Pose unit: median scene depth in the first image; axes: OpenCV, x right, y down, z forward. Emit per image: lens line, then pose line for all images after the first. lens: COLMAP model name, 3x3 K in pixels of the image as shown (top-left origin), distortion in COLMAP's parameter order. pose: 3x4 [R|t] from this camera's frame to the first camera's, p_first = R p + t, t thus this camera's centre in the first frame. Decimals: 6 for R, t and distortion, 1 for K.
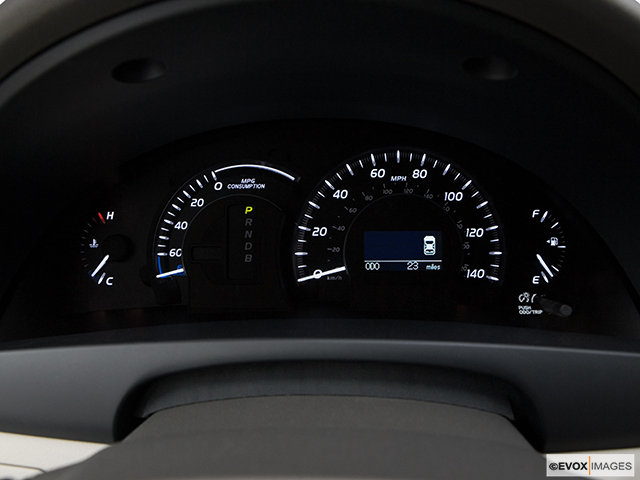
lens RADIAL K [[502.5, 0, 323.2], [0, 502.5, 242.8], [0, 0, 1]] dist [-0.082740, 0.041825]
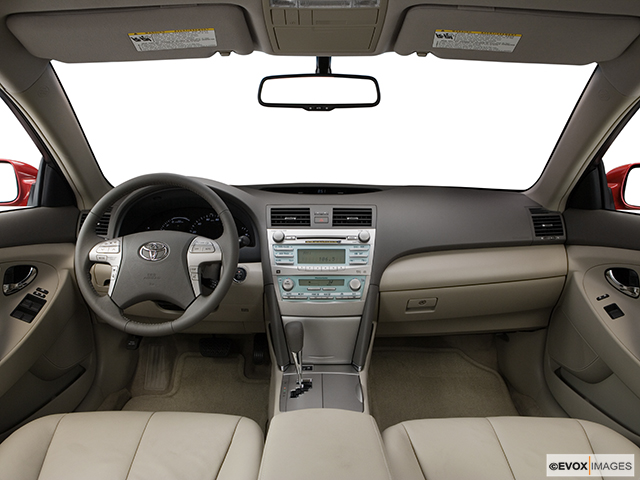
lens RADIAL K [[502.5, 0, 317.3], [0, 502.5, 242.9], [0, 0, 1]] dist [-0.082740, 0.041825]
pose [[0.999961, 0.007881, -0.003884, 1.109424], [-0.008461, 0.982928, -0.183795, 0.885097], [0.002370, 0.183821, 0.982957, -3.370461]]
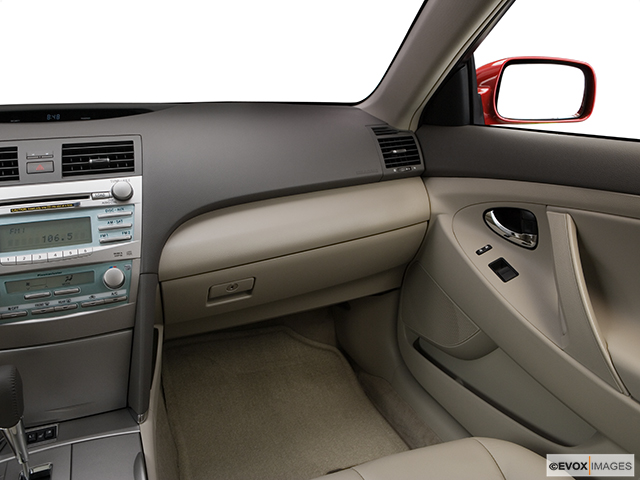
lens RADIAL K [[537.2, 0, 310.3], [0, 537.2, 242.1], [0, 0, 1]] dist [-0.100572, 0.093430]
pose [[0.930801, -0.108780, 0.348965, 1.396036], [0.129298, 0.990953, -0.035976, 0.523976], [-0.341895, 0.078607, 0.936445, -1.982997]]
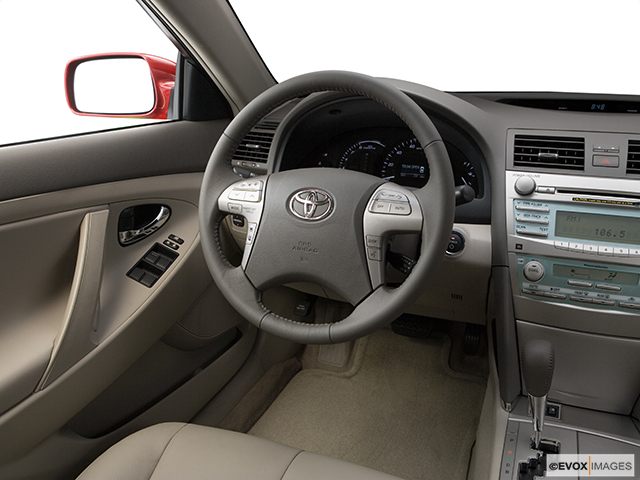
lens RADIAL K [[537.2, 0, 343.4], [0, 537.2, 240.8], [0, 0, 1]] dist [-0.100572, 0.093430]
pose [[0.929047, 0.116179, -0.351246, 0.897397], [-0.124620, 0.992203, -0.001438, 0.463597], [0.348341, 0.045109, 0.936282, -2.039049]]
